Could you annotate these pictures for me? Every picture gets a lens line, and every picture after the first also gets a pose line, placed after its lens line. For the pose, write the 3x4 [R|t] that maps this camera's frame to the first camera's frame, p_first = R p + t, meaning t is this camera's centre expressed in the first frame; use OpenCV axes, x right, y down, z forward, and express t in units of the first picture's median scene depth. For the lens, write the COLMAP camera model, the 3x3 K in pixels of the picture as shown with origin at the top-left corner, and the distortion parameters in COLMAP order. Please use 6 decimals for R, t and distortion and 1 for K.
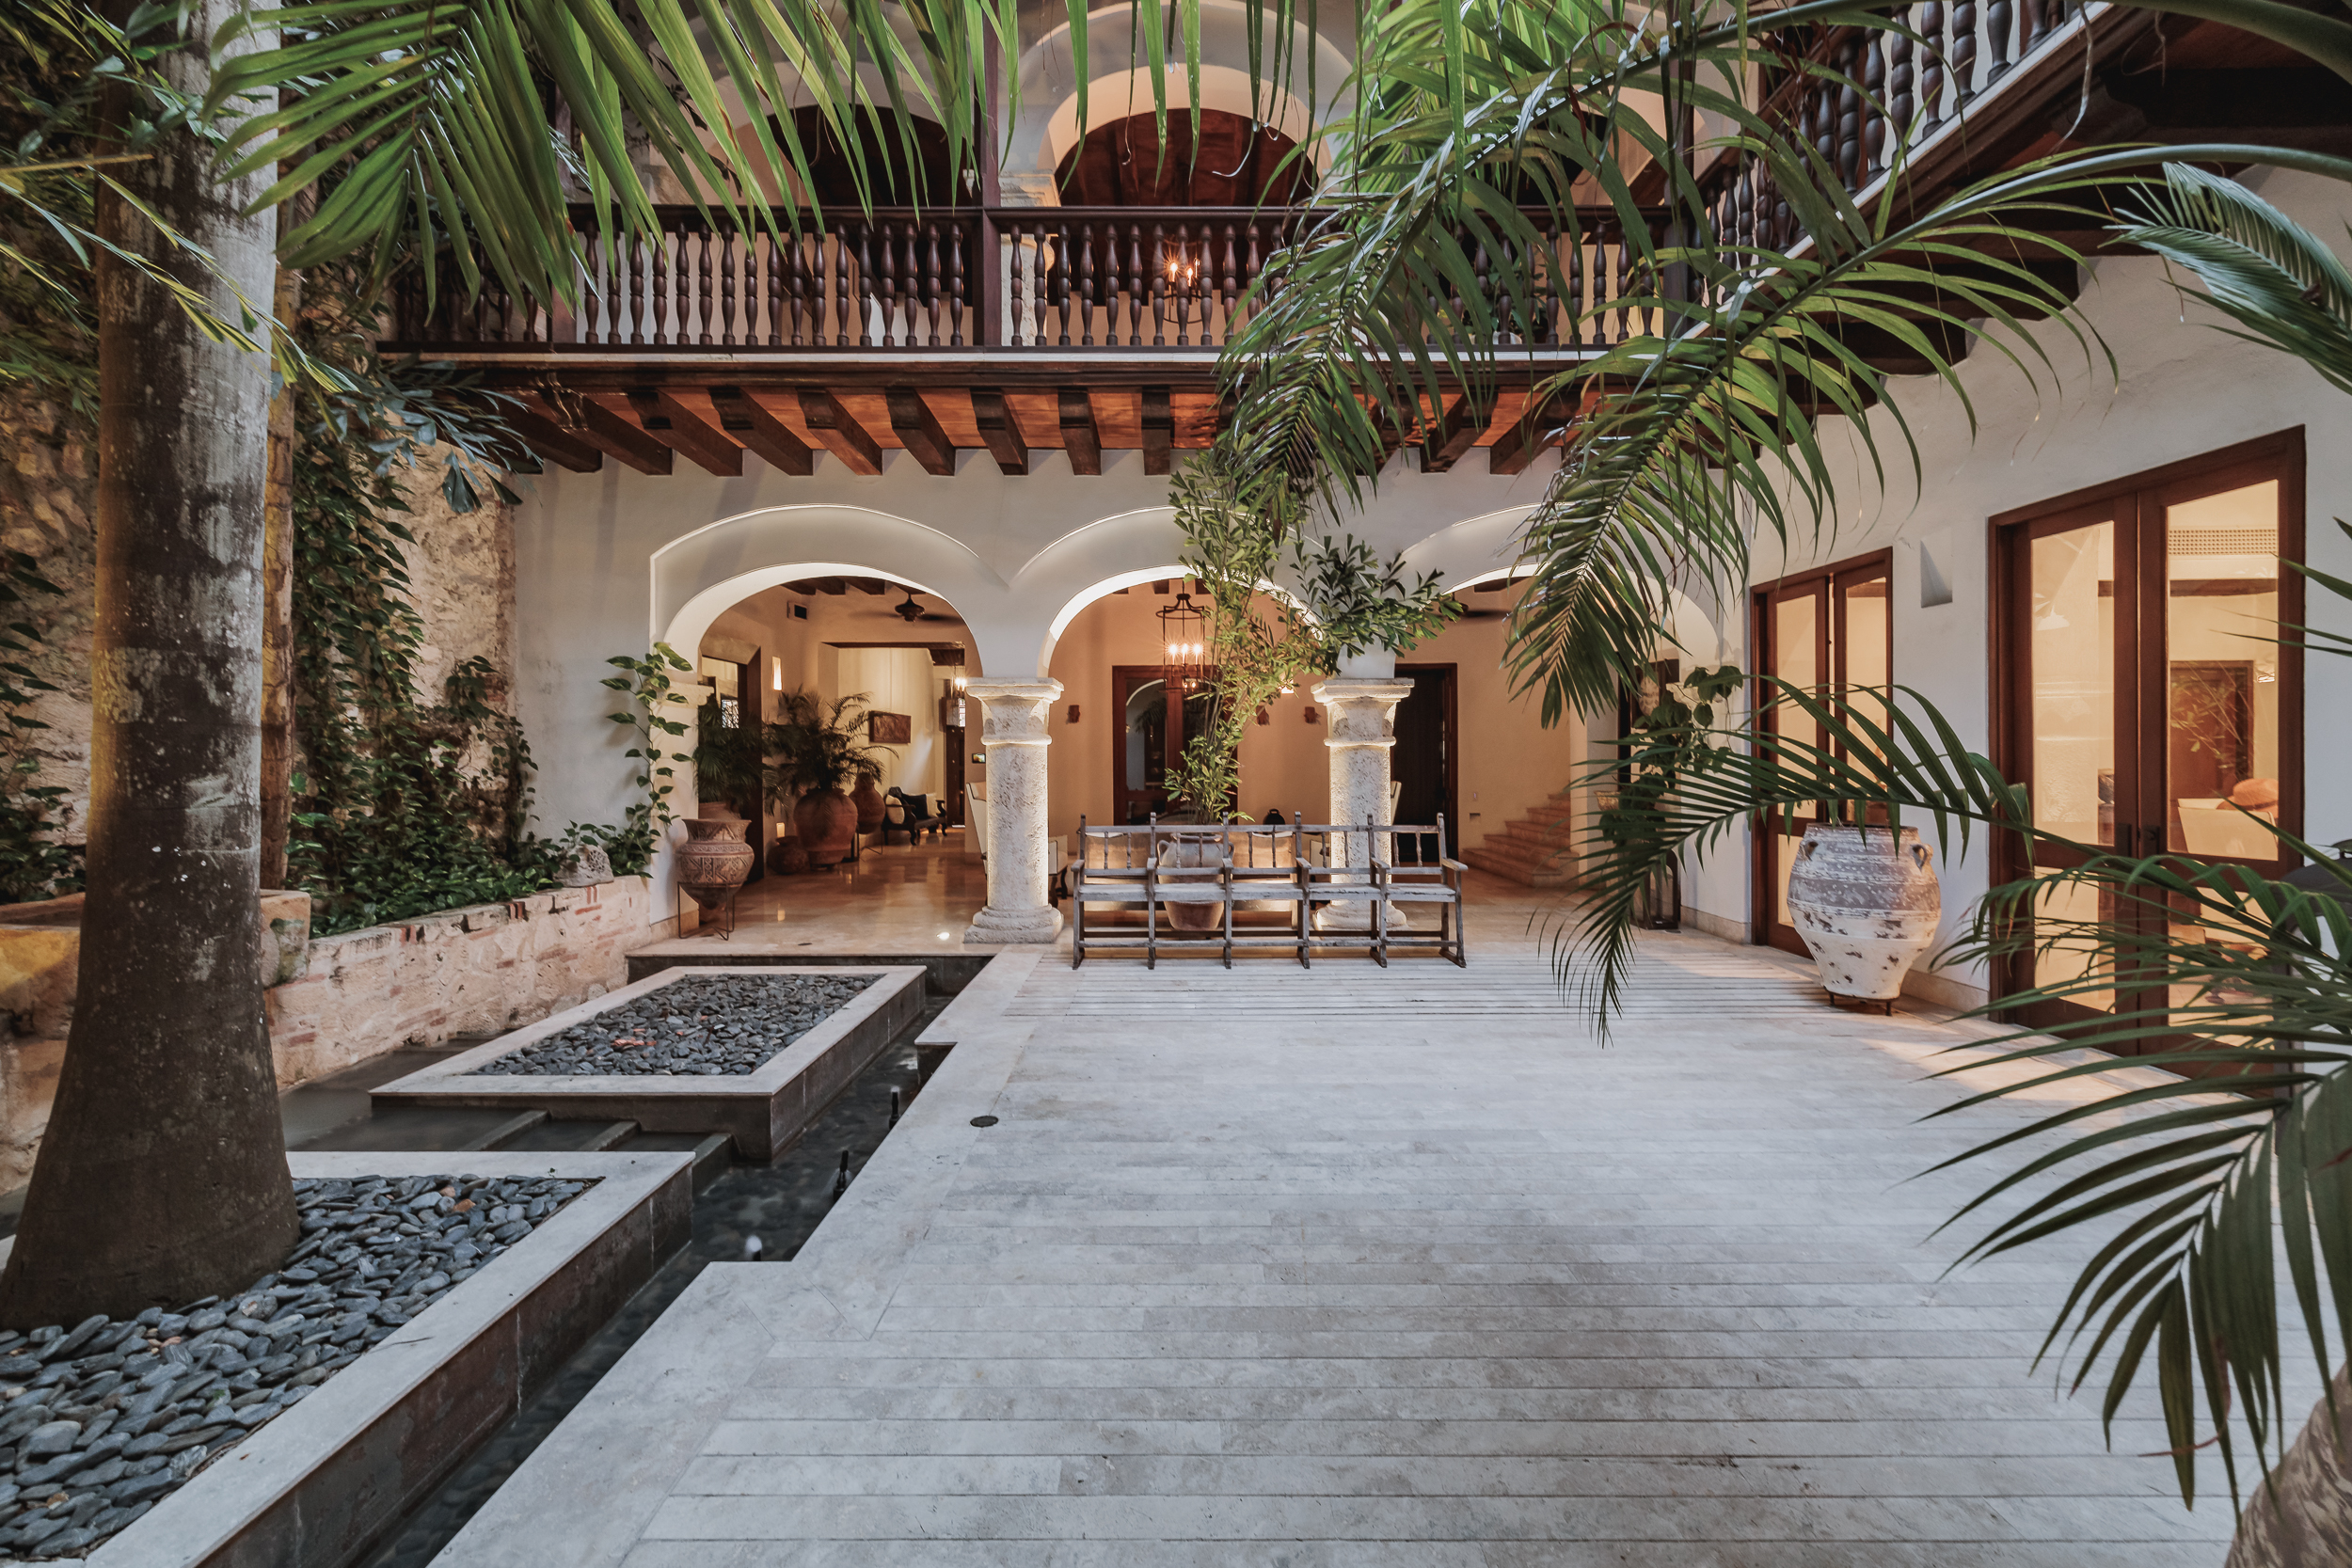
lens RADIAL K [[881.6, 0, 1181.6], [0, 881.6, 789.0], [0, 0, 1]] dist [-0.000732, 0.000396]
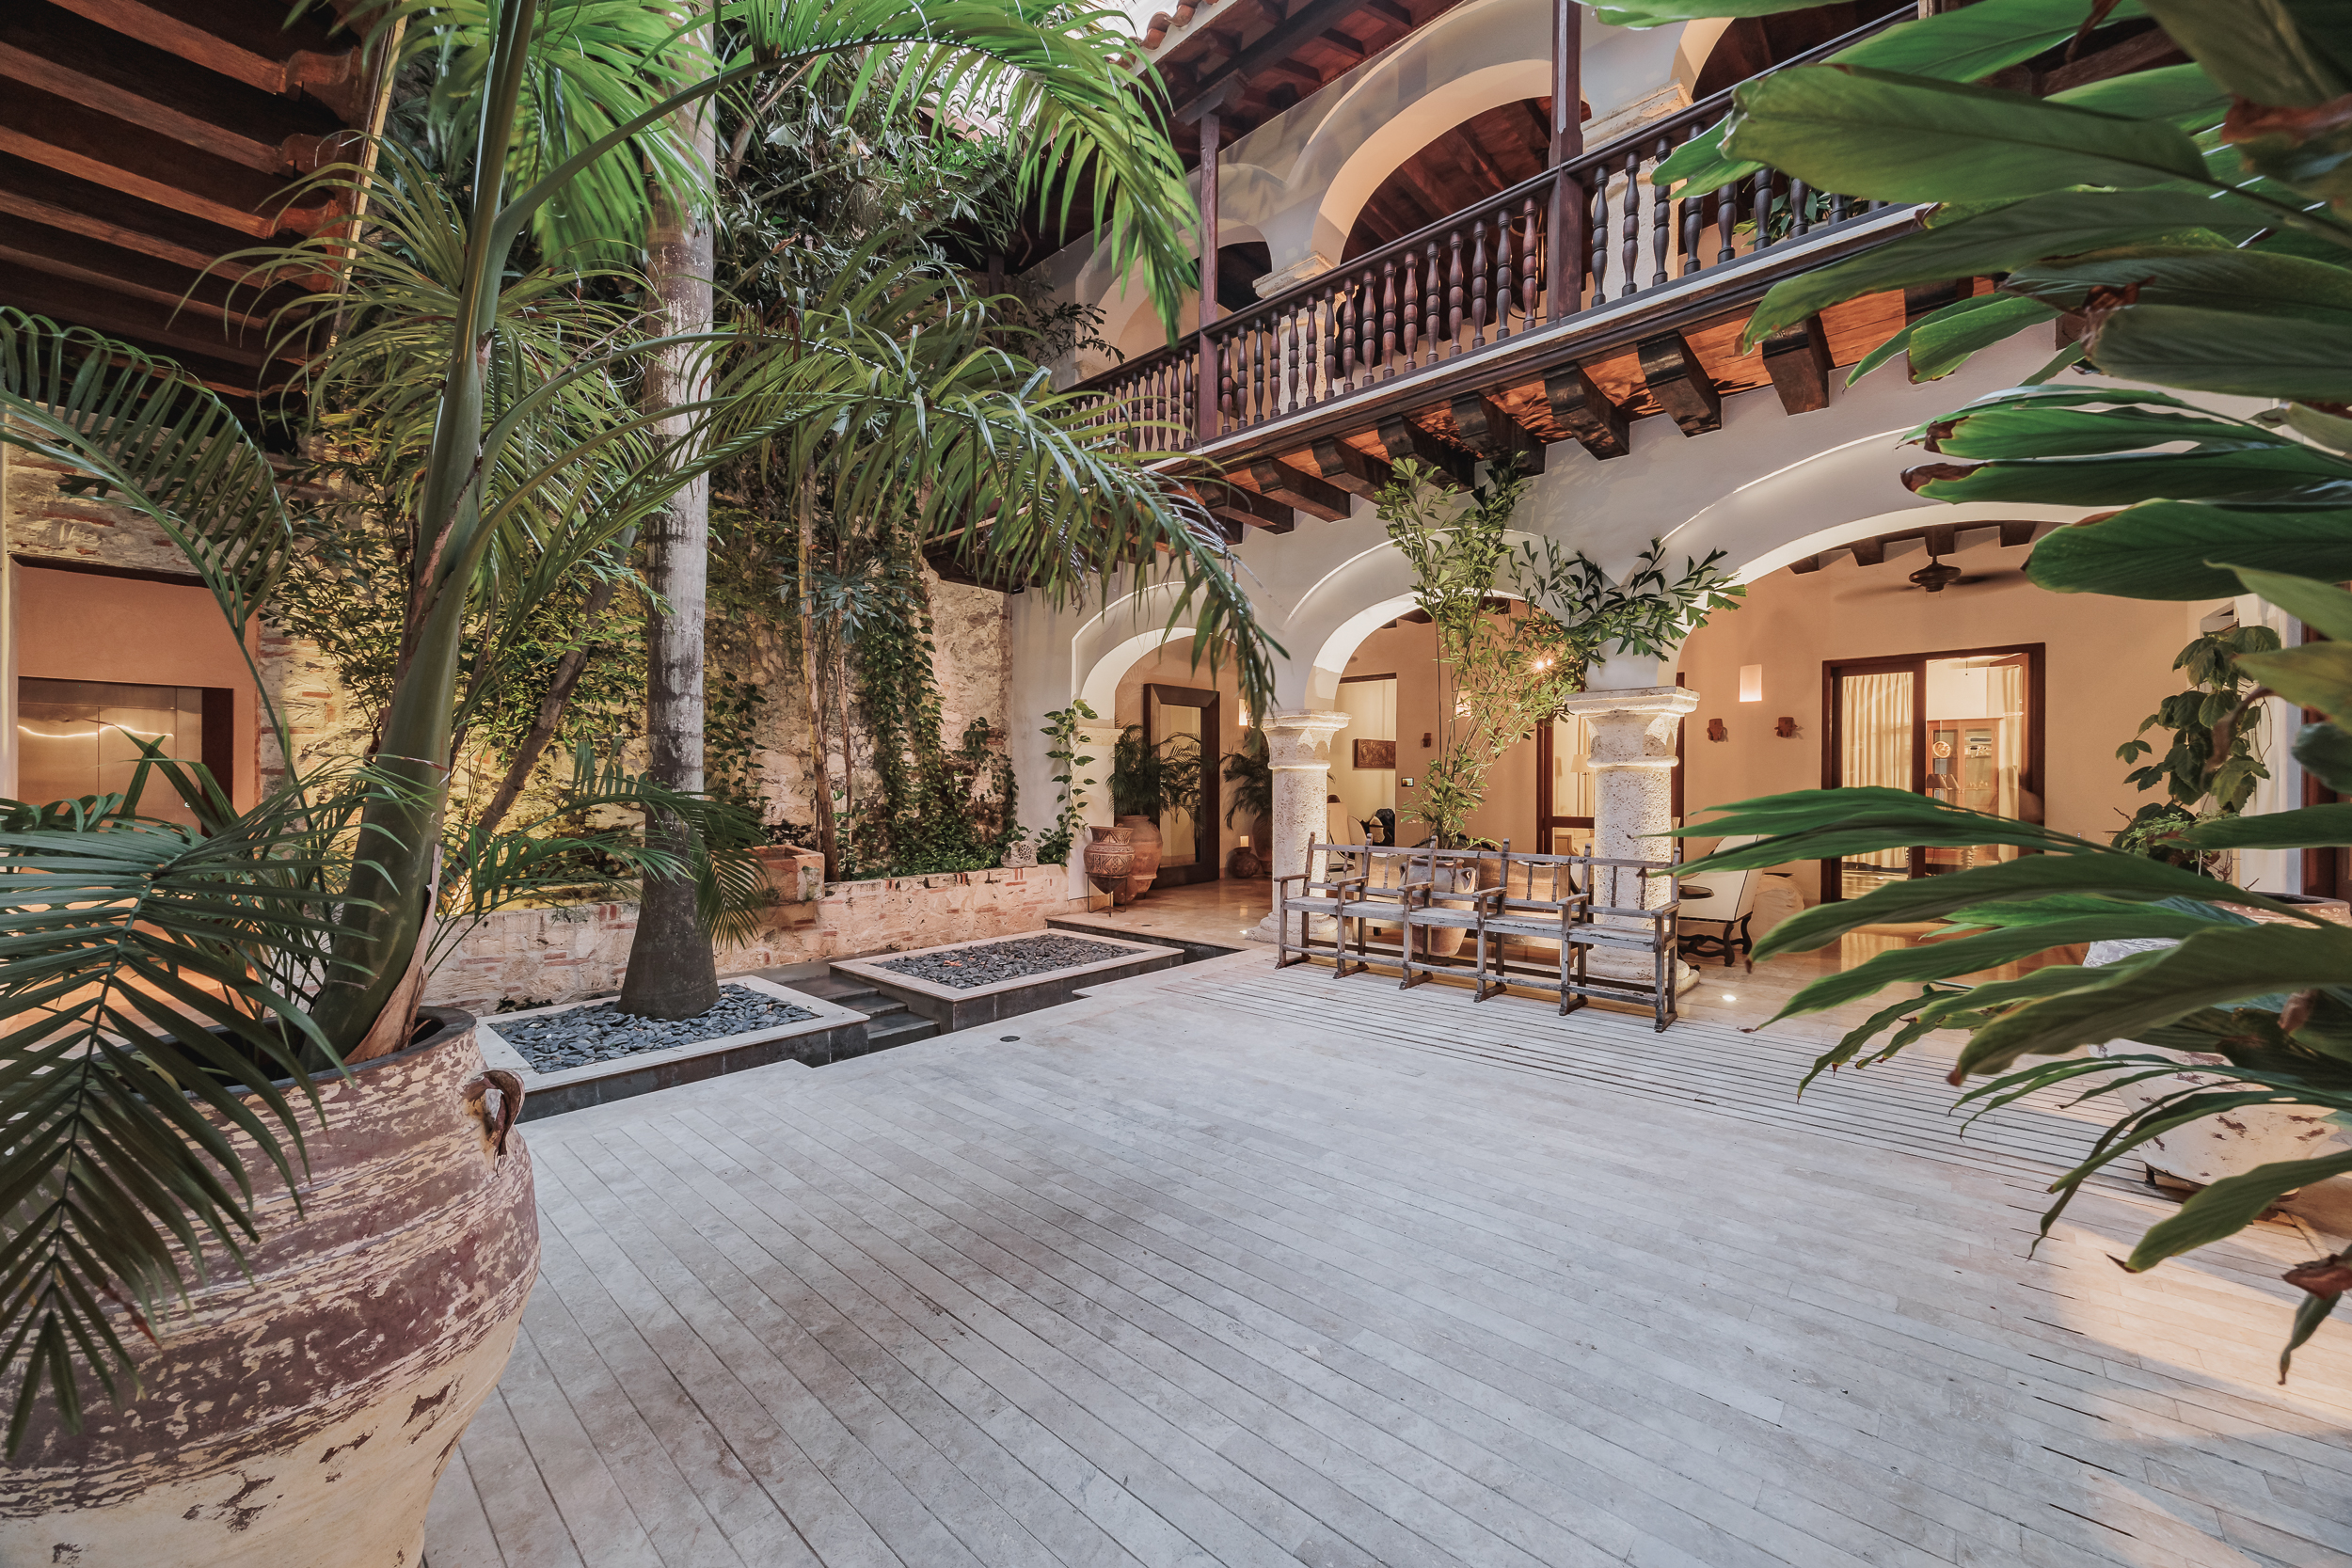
lens RADIAL K [[888.0, 0, 1179.8], [0, 888.0, 799.2], [0, 0, 1]] dist [0.000289, 0.000037]
pose [[0.739844, 0.011315, -0.672683, 0.668999], [-0.022967, 0.999701, -0.008445, 0.000692], [0.672386, 0.021698, 0.739882, 0.092250]]
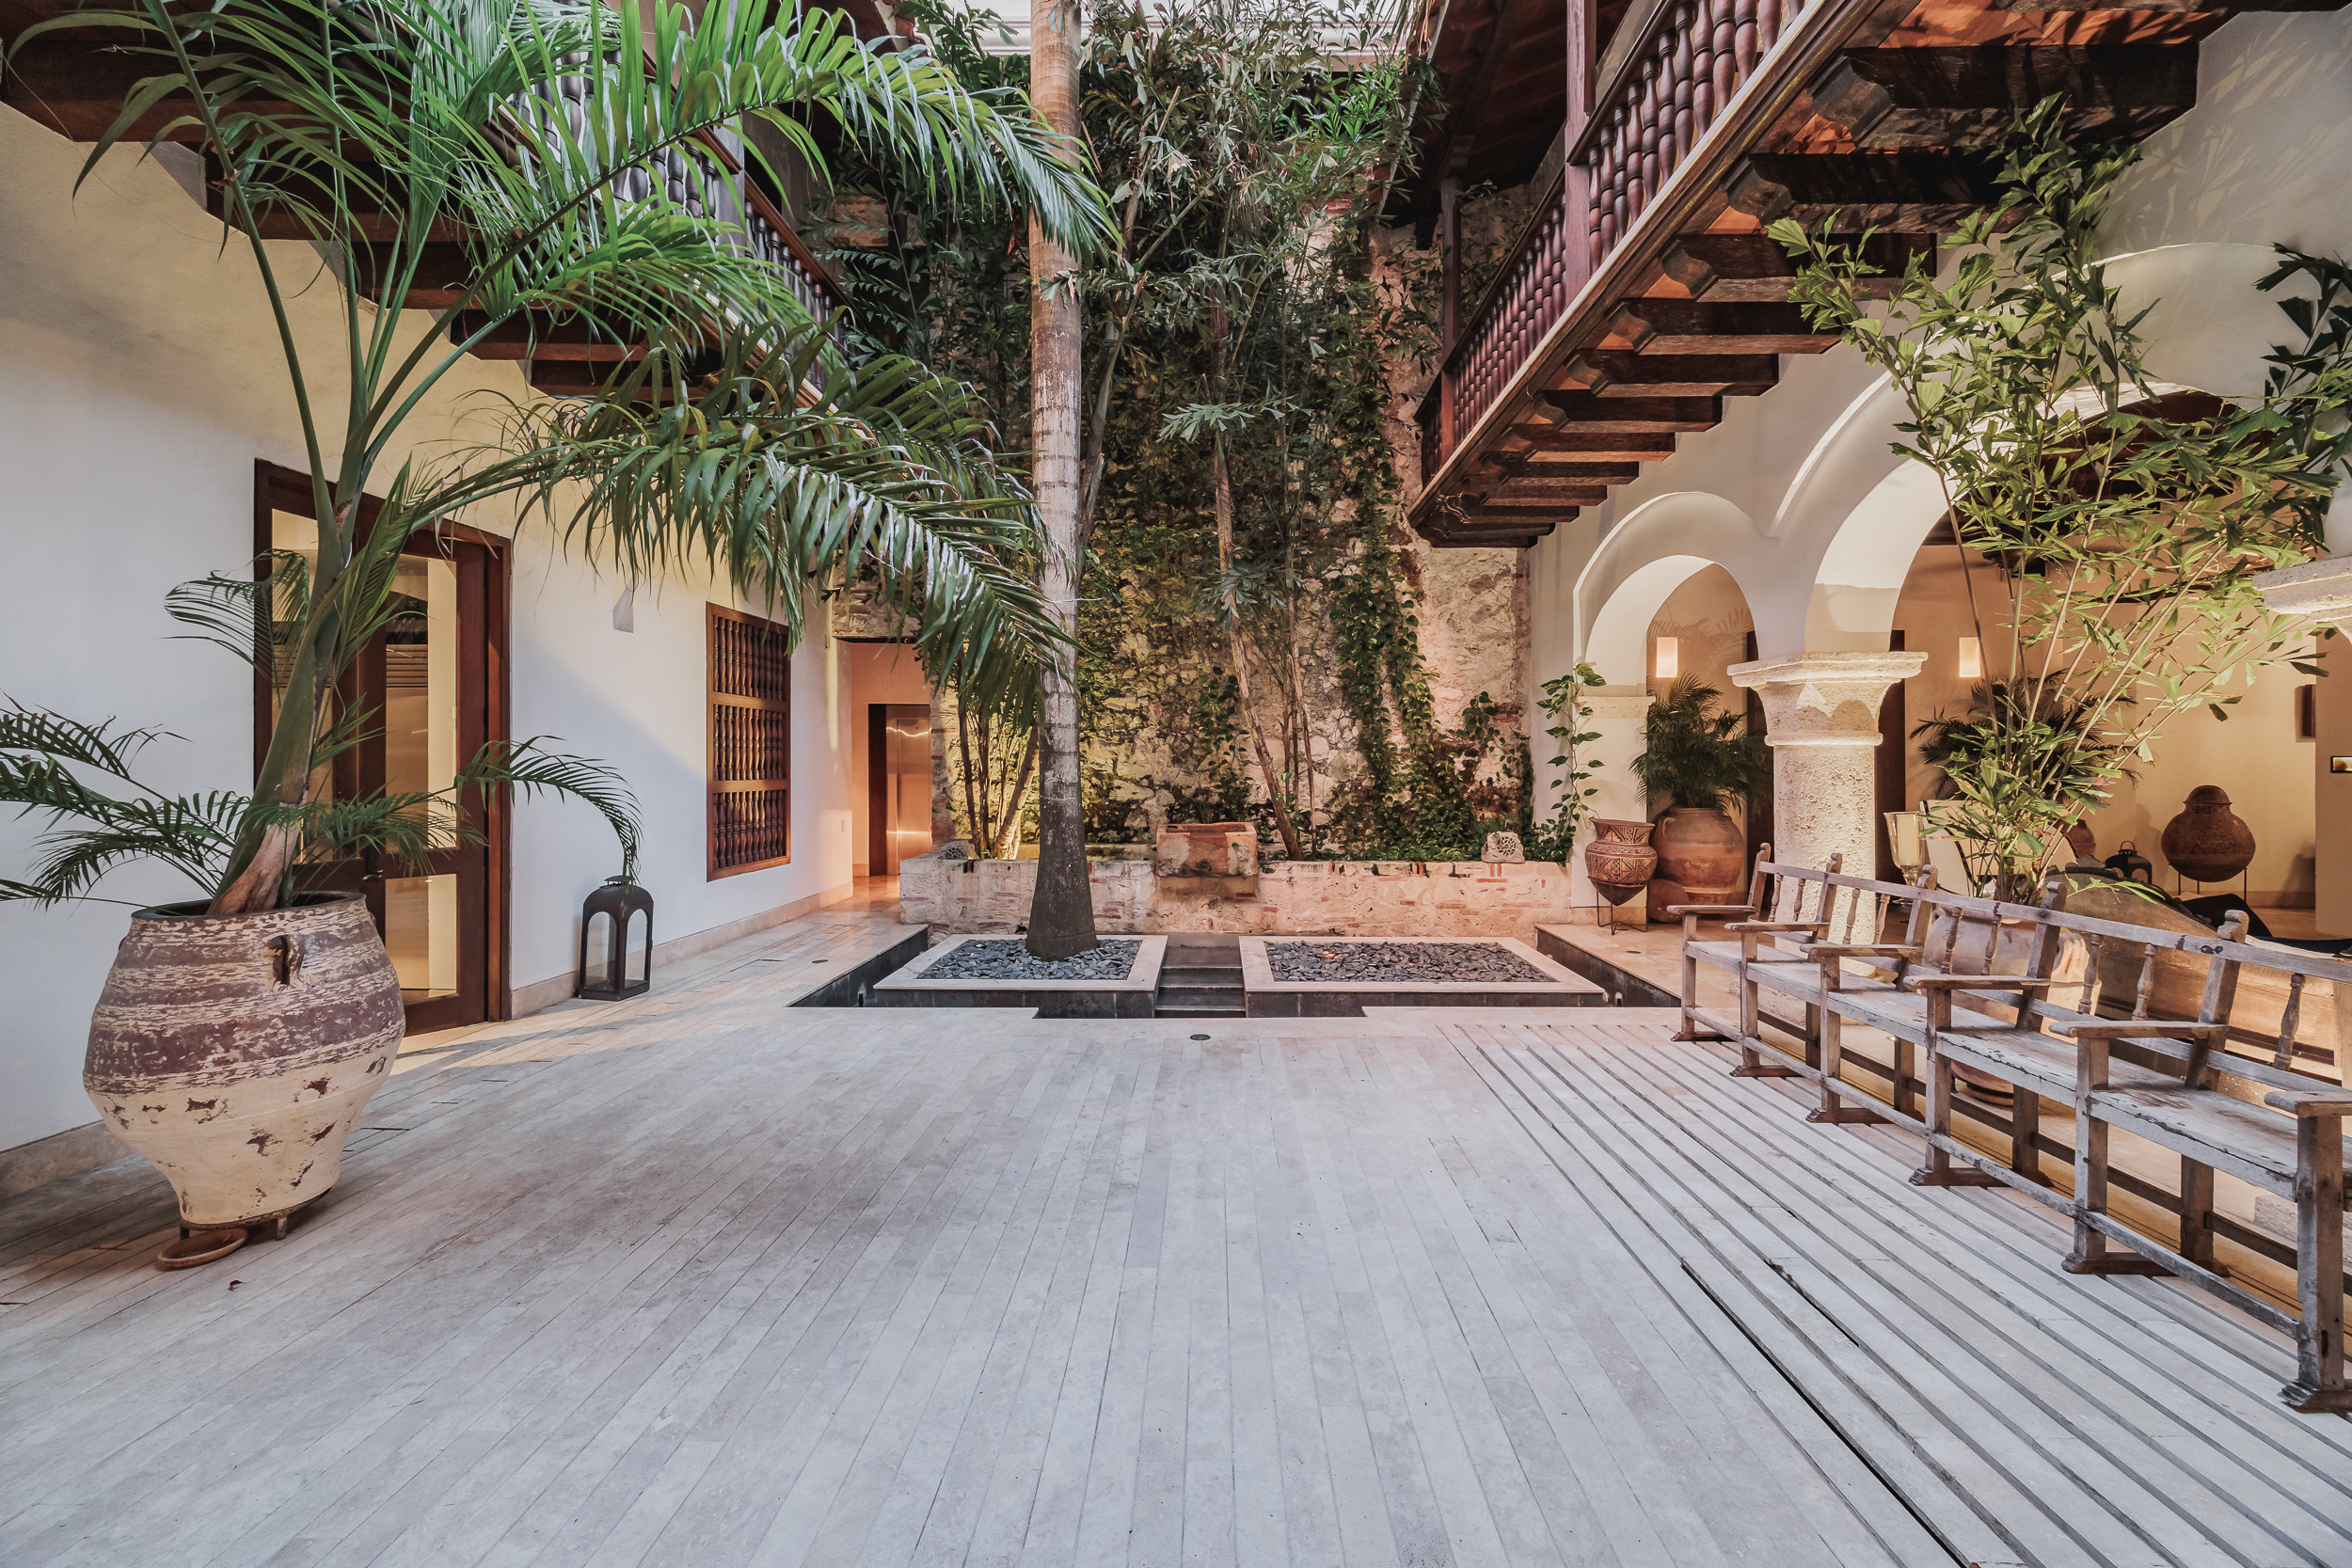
lens RADIAL K [[891.8, 0, 1186.8], [0, 891.8, 765.4], [0, 0, 1]] dist [-0.000307, 0.000163]
pose [[-0.028526, 0.001788, -0.999591, 0.809661], [-0.035980, 0.999349, 0.002815, -0.025549], [0.998945, 0.036046, -0.028443, 0.726883]]
